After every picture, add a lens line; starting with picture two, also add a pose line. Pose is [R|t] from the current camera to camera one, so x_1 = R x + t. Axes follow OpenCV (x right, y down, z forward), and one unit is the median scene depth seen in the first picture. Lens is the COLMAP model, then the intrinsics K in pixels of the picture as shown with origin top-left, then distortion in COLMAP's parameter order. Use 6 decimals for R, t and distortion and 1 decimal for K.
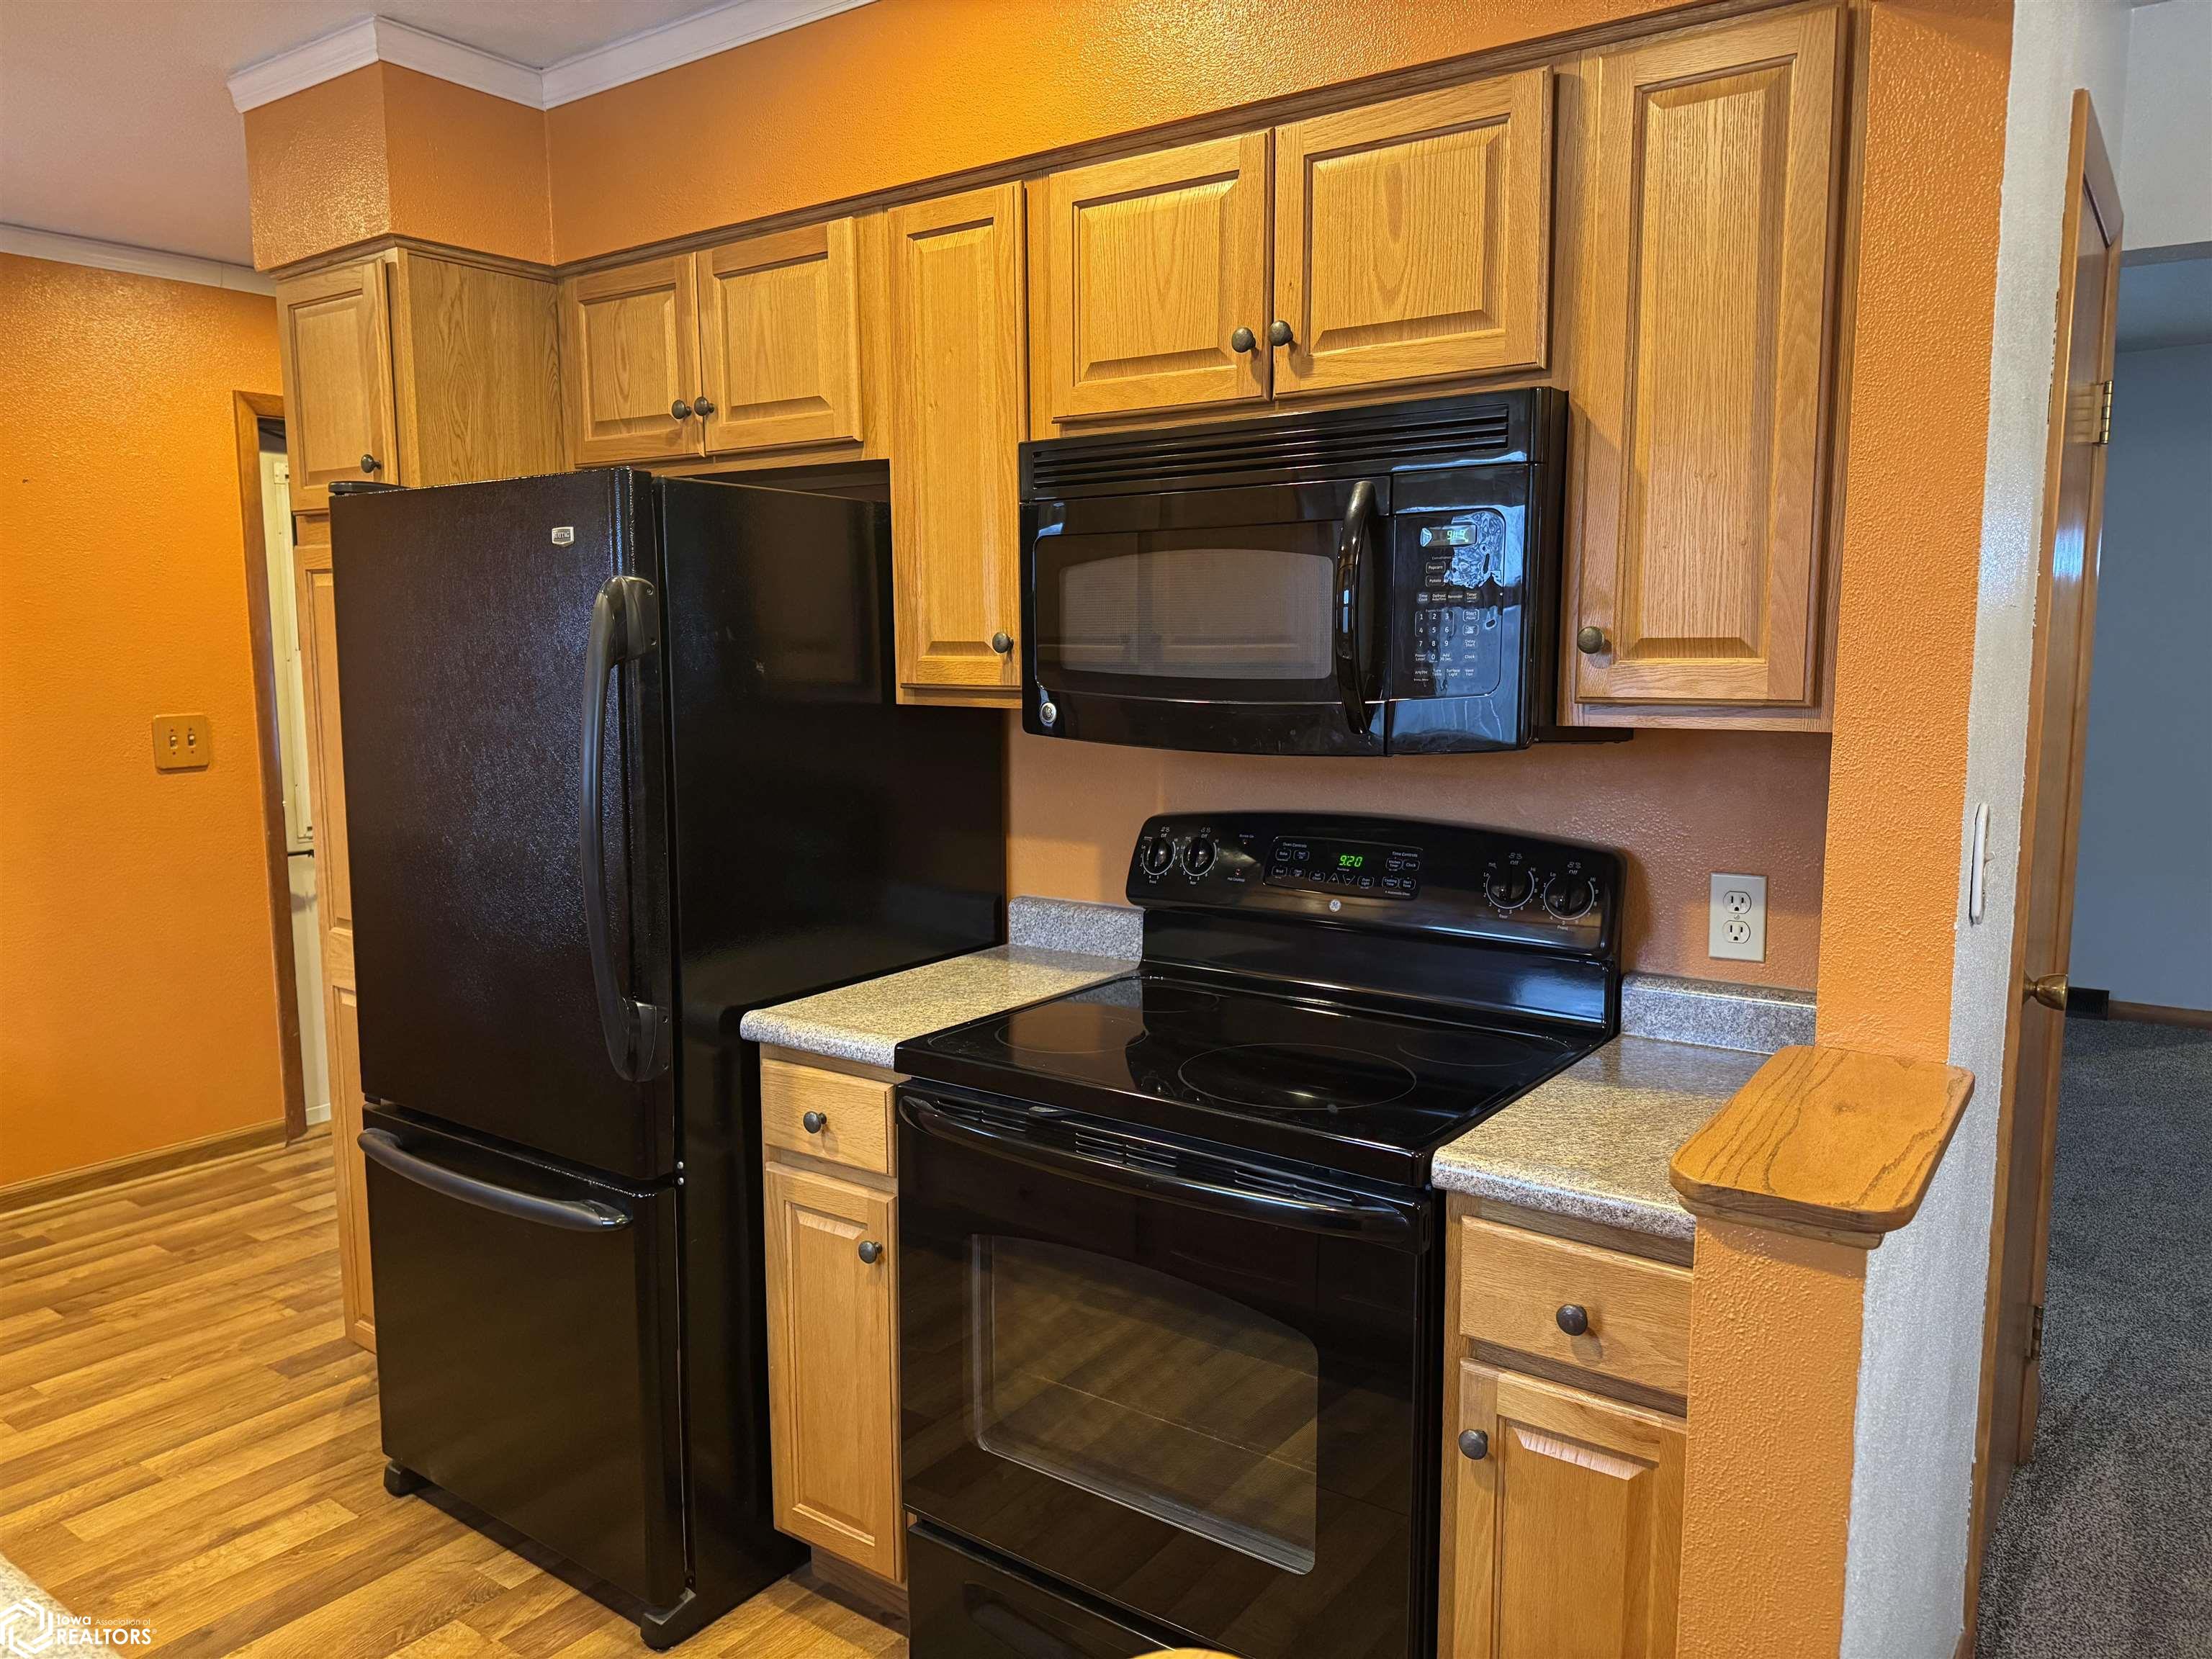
lens RADIAL K [[1552.8, 0, 1096.2], [0, 1552.8, 833.8], [0, 0, 1]] dist [0.086423, -0.093883]
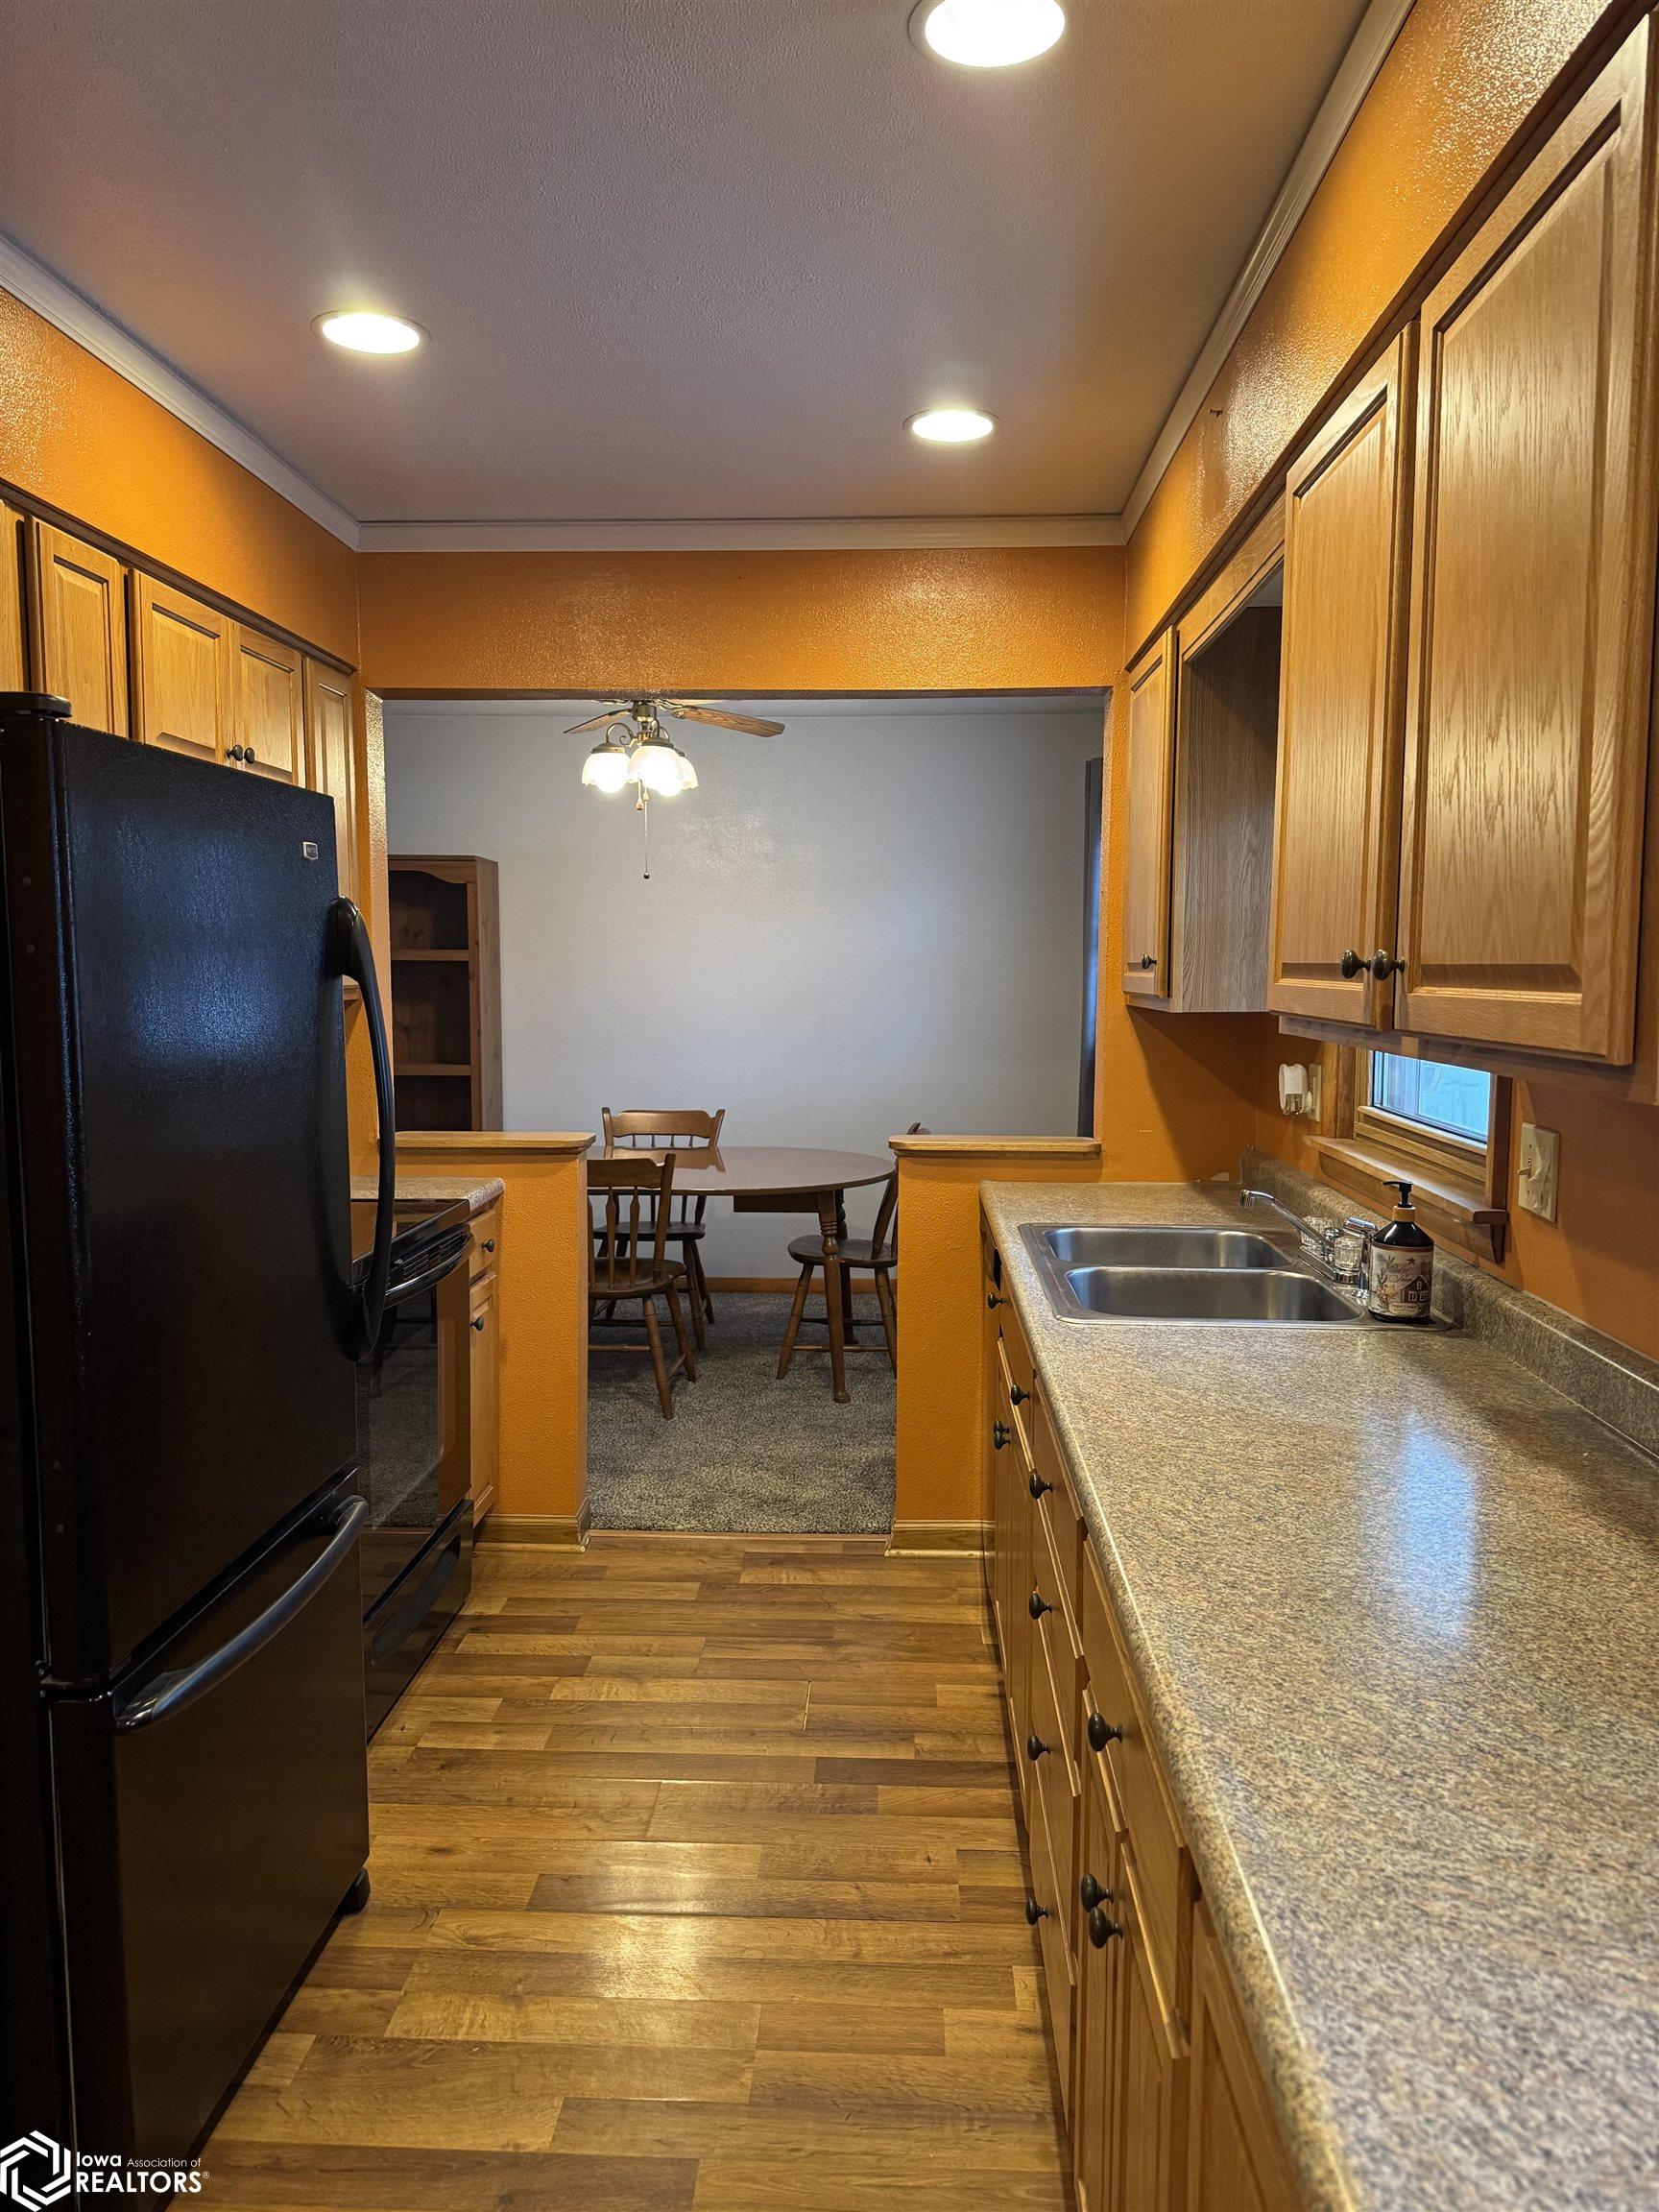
lens RADIAL K [[1555.5, 0, 829.5], [0, 1555.5, 1106.0], [0, 0, 1]] dist [-0.001492, -0.008859]
pose [[-0.550249, -0.080120, 0.831148, -1.122481], [0.094082, 0.983099, 0.157053, -0.125887], [-0.829683, 0.164615, -0.533412, 1.066860]]
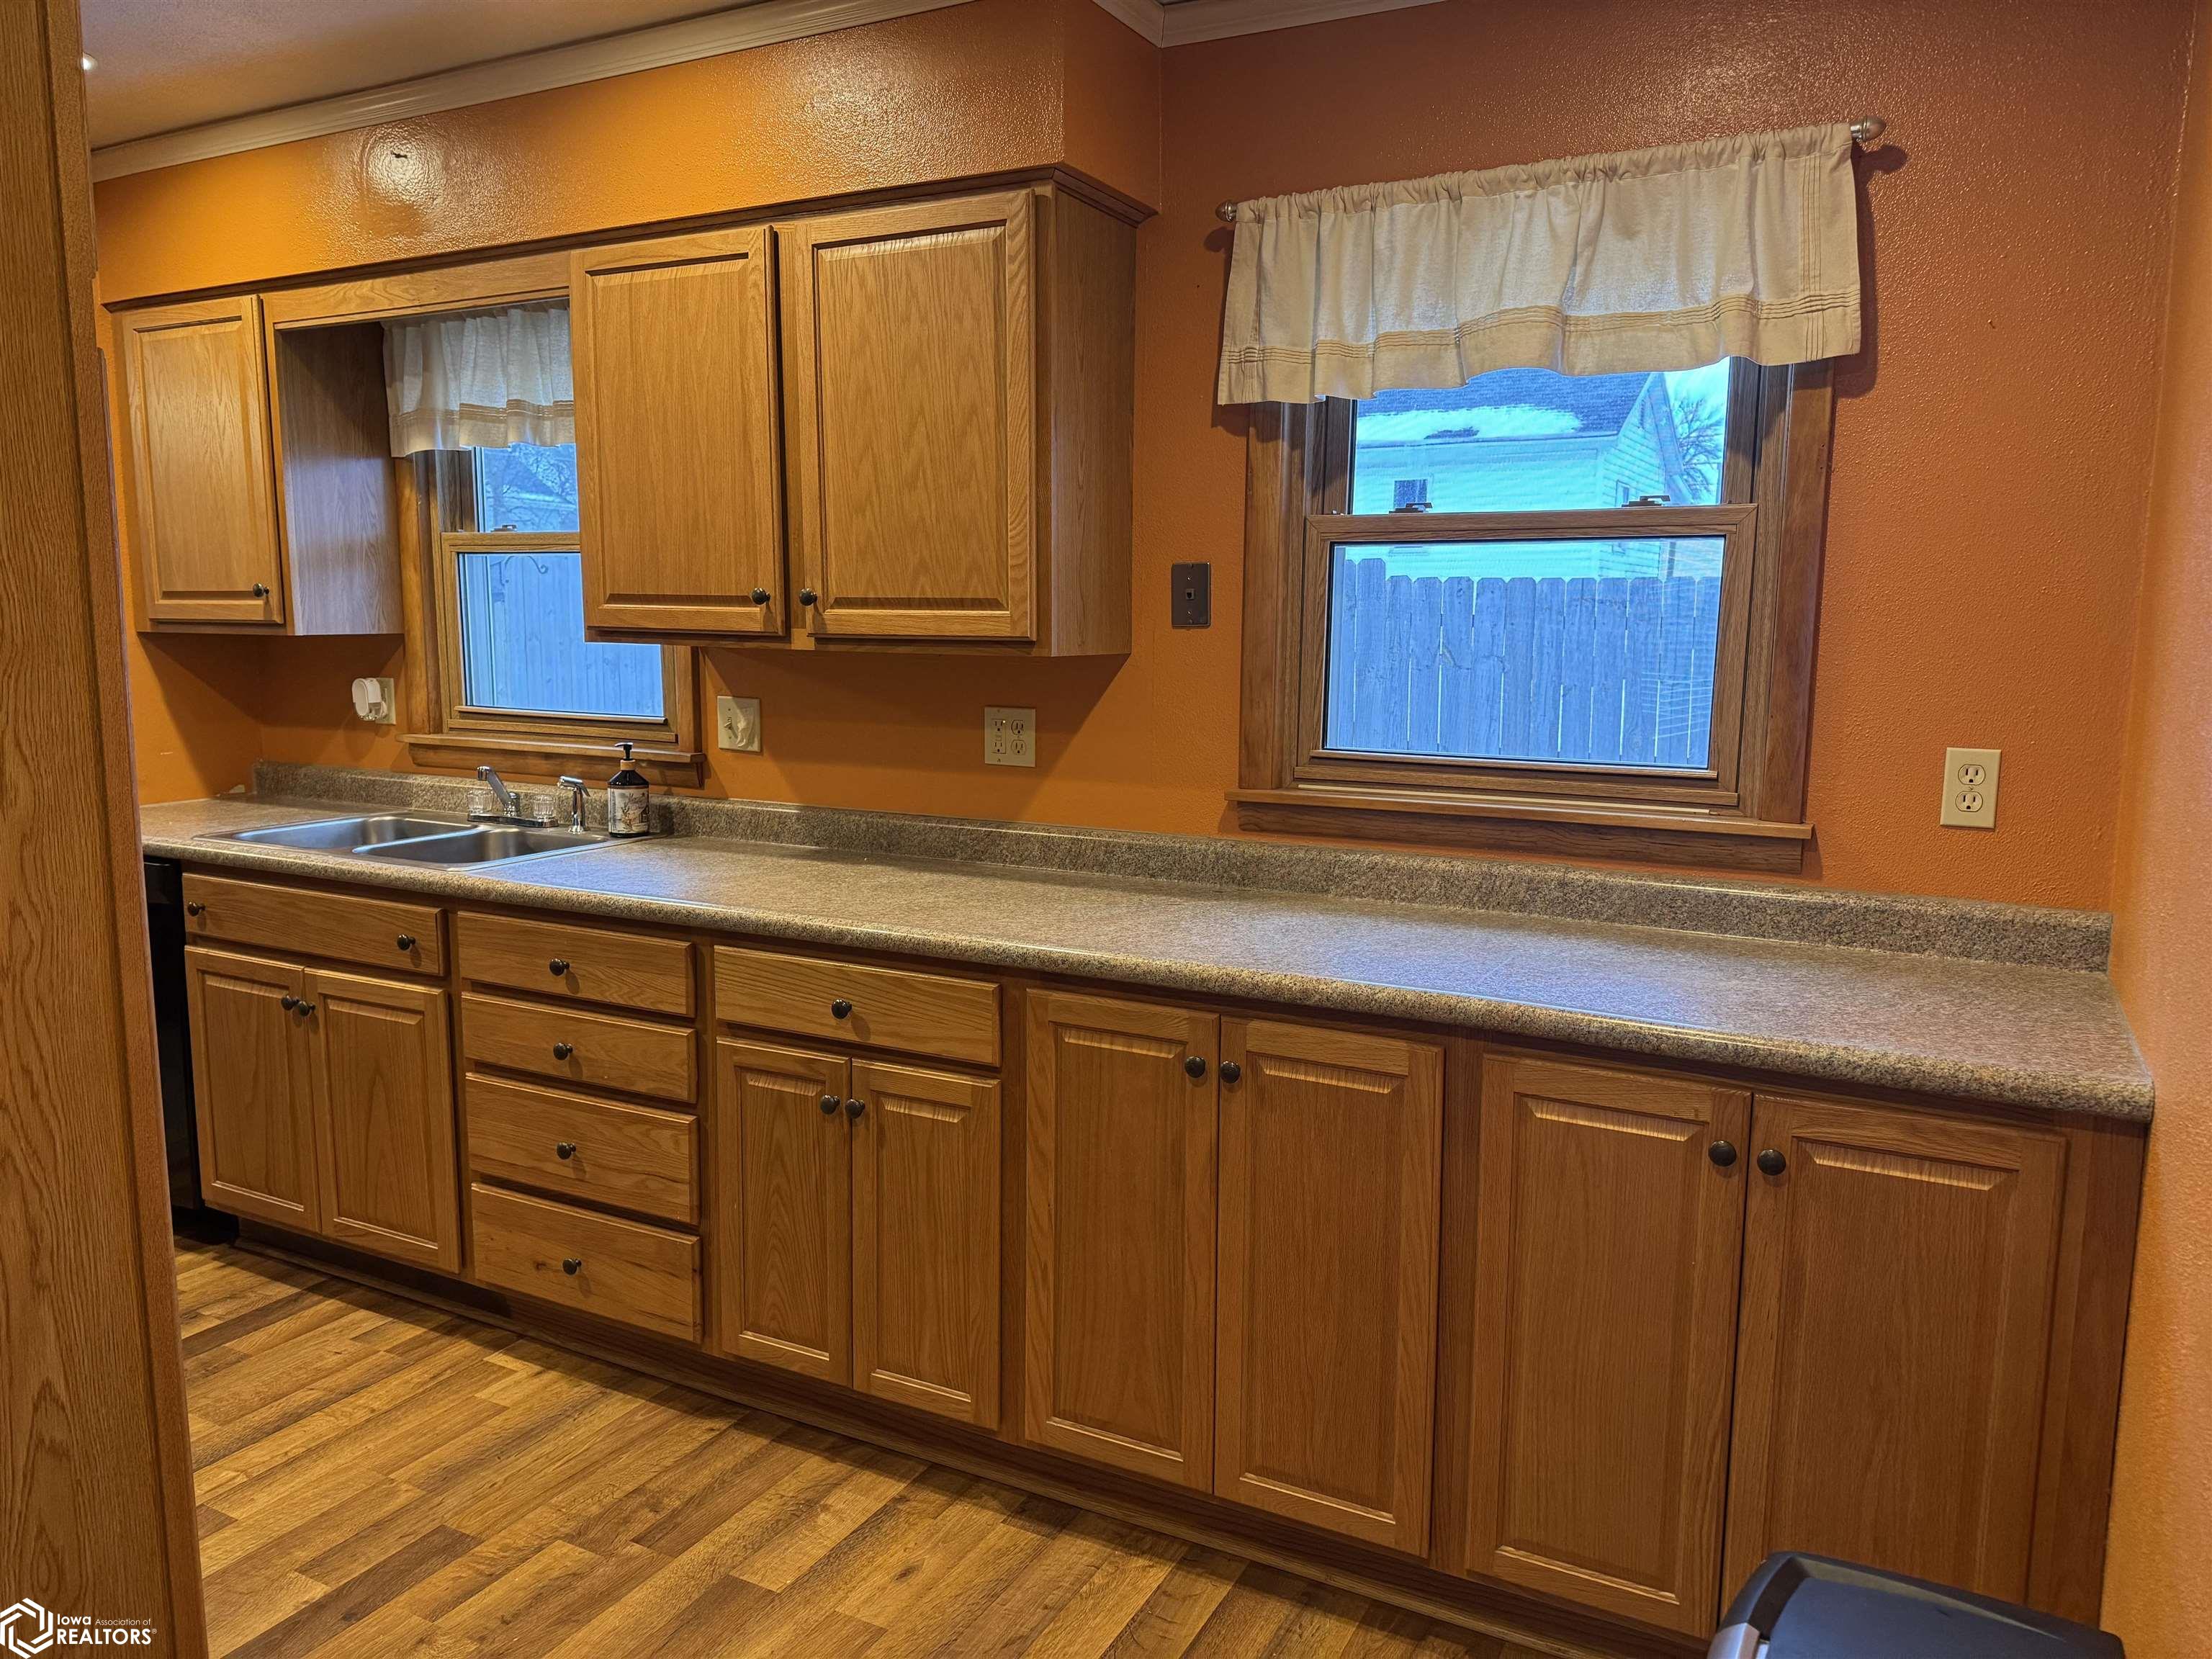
lens RADIAL K [[1552.8, 0, 1096.2], [0, 1552.8, 833.8], [0, 0, 1]] dist [0.086423, -0.093883]
pose [[-0.991023, 0.011970, -0.133154, -0.795771], [-0.022693, 0.966469, 0.255780, -0.188379], [0.131751, 0.256505, -0.957521, 1.666126]]
